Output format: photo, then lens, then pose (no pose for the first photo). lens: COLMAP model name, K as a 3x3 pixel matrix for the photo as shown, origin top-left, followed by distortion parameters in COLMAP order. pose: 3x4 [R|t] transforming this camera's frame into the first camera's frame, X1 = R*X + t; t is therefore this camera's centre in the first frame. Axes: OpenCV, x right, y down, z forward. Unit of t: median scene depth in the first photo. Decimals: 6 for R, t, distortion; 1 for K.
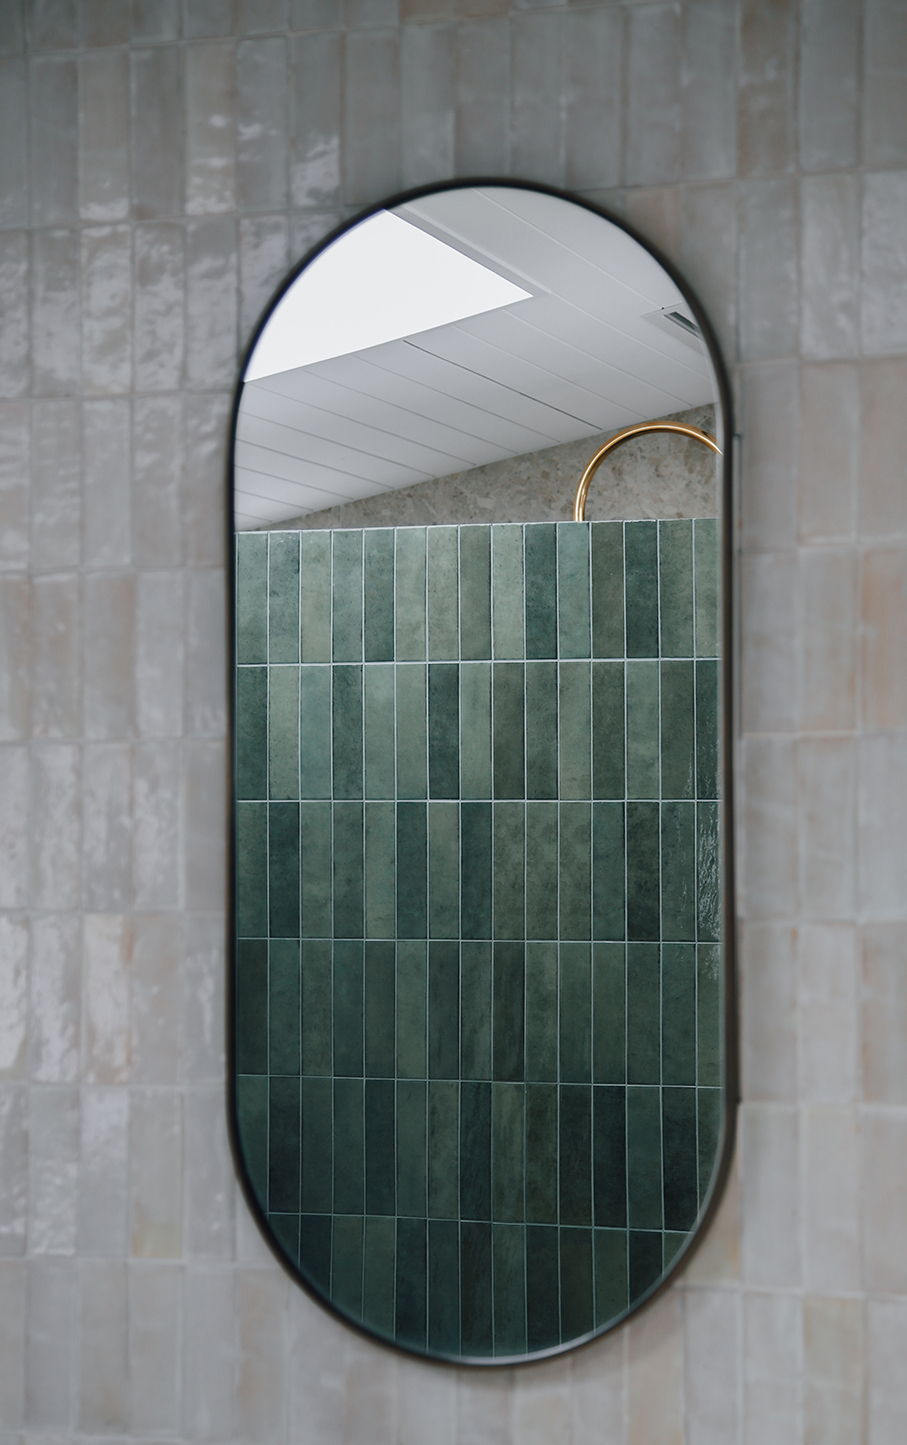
lens RADIAL K [[2783.9, 0, 452.9], [0, 2783.9, 783.3], [0, 0, 1]] dist [0.178801, 0.025061]
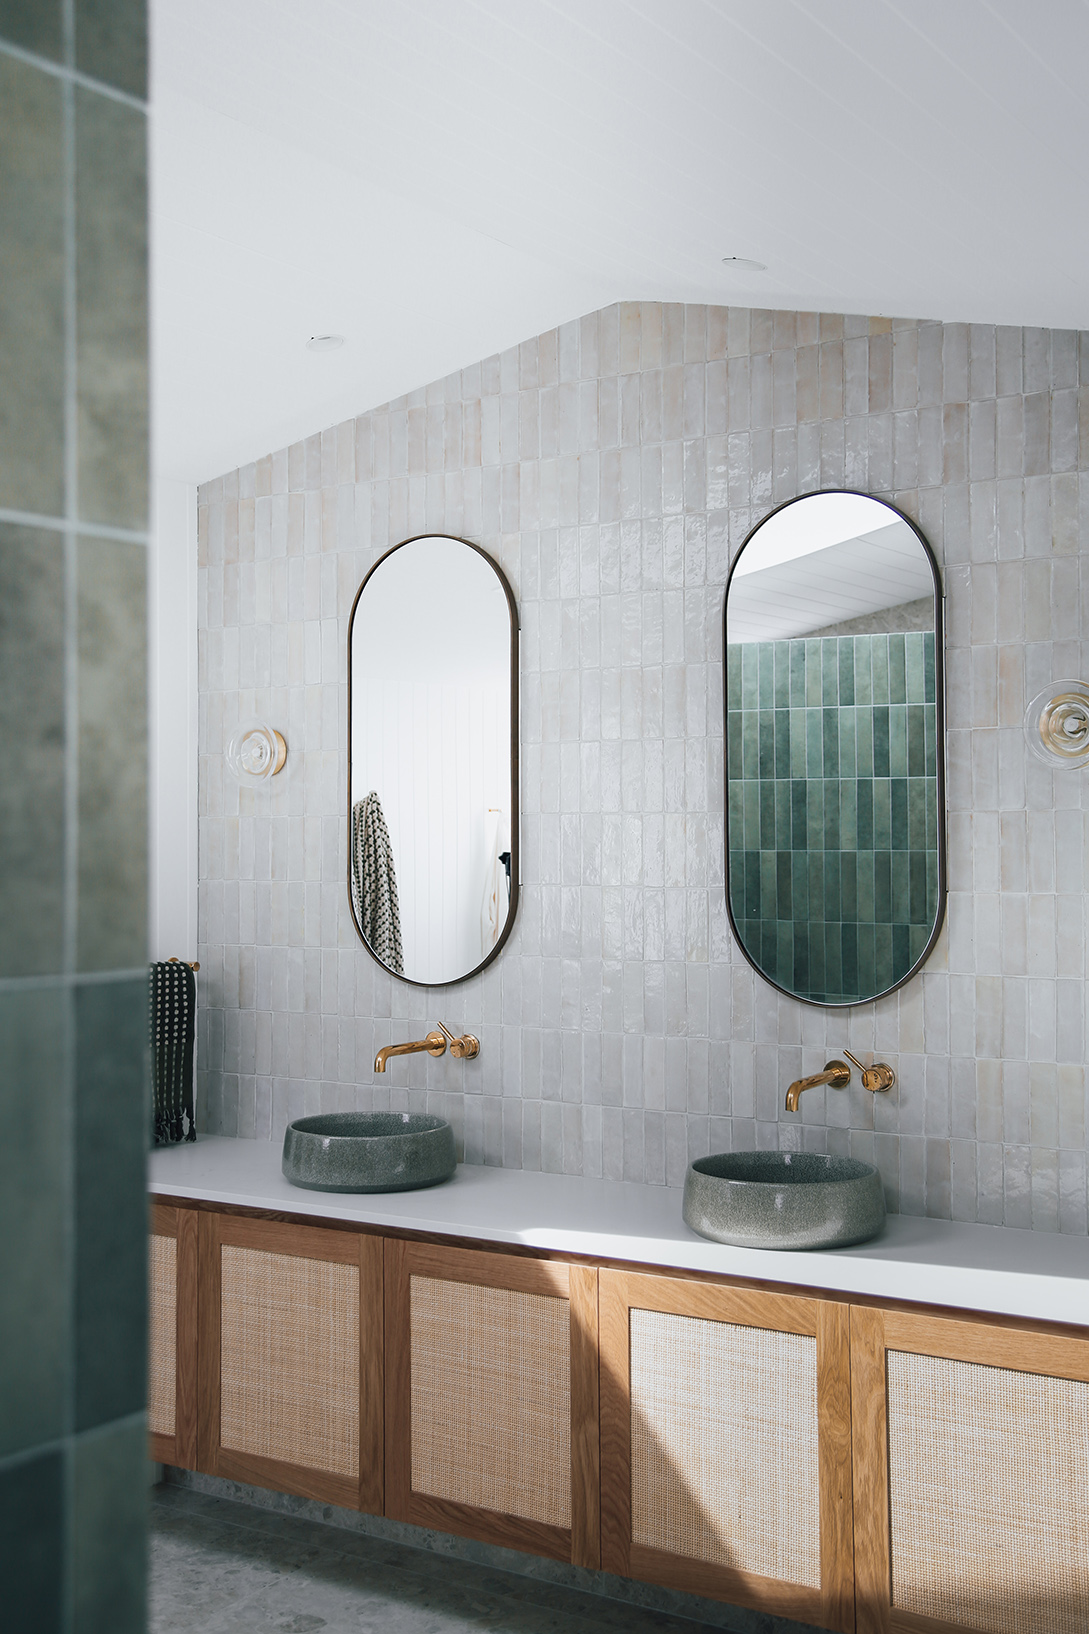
lens RADIAL K [[1906.0, 0, 544.5], [0, 1906.0, 817.0], [0, 0, 1]] dist [0.093840, 0.002883]
pose [[0.969232, -0.005024, -0.246100, 0.155204], [0.006643, 0.999961, 0.005748, 0.039299], [0.246061, -0.007206, 0.969227, -0.538128]]
